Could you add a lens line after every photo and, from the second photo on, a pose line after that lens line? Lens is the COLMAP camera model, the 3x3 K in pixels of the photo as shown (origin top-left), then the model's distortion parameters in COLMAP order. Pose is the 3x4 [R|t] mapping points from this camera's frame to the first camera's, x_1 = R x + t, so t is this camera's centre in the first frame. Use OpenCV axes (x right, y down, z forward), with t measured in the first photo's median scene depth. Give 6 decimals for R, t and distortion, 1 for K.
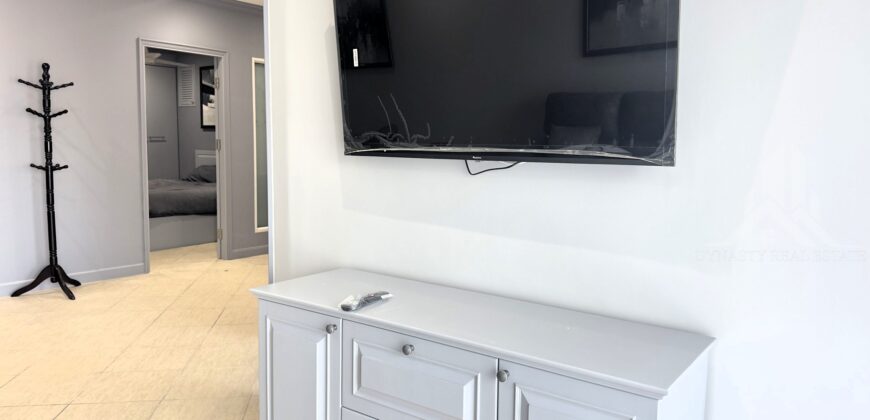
lens RADIAL K [[621.6, 0, 435.0], [0, 621.6, 210.0], [0, 0, 1]] dist [-0.003468, -0.005234]
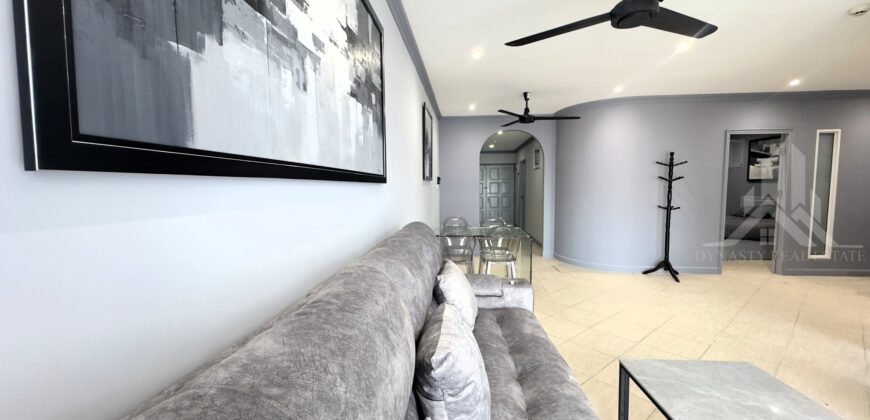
lens RADIAL K [[347.4, 0, 435.0], [0, 347.4, 210.0], [0, 0, 1]] dist [-0.004346, -0.000205]
pose [[0.514885, 0.035151, -0.856538, -0.095498], [-0.074998, 0.997175, -0.004161, -0.006018], [0.853972, 0.066381, 0.516067, -0.125022]]
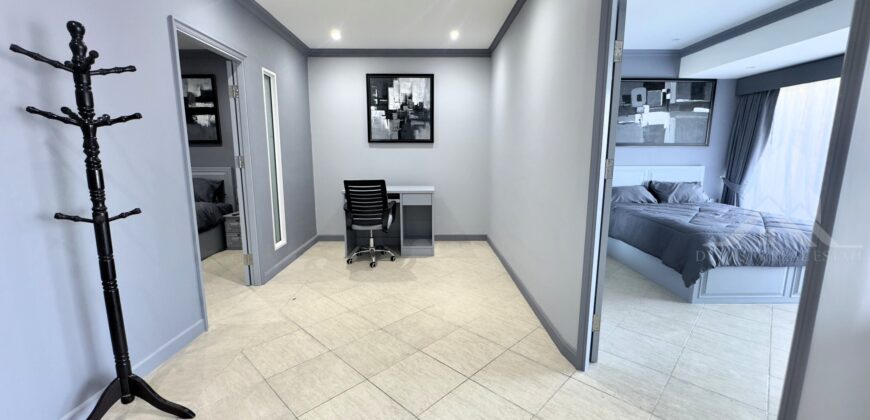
lens RADIAL K [[347.4, 0, 435.0], [0, 347.4, 210.0], [0, 0, 1]] dist [-0.004346, -0.000205]
pose [[0.806061, -0.120632, 0.579408, -0.551480], [0.085170, 0.992460, 0.088142, -0.075090], [-0.585672, -0.021700, 0.810258, 0.560099]]
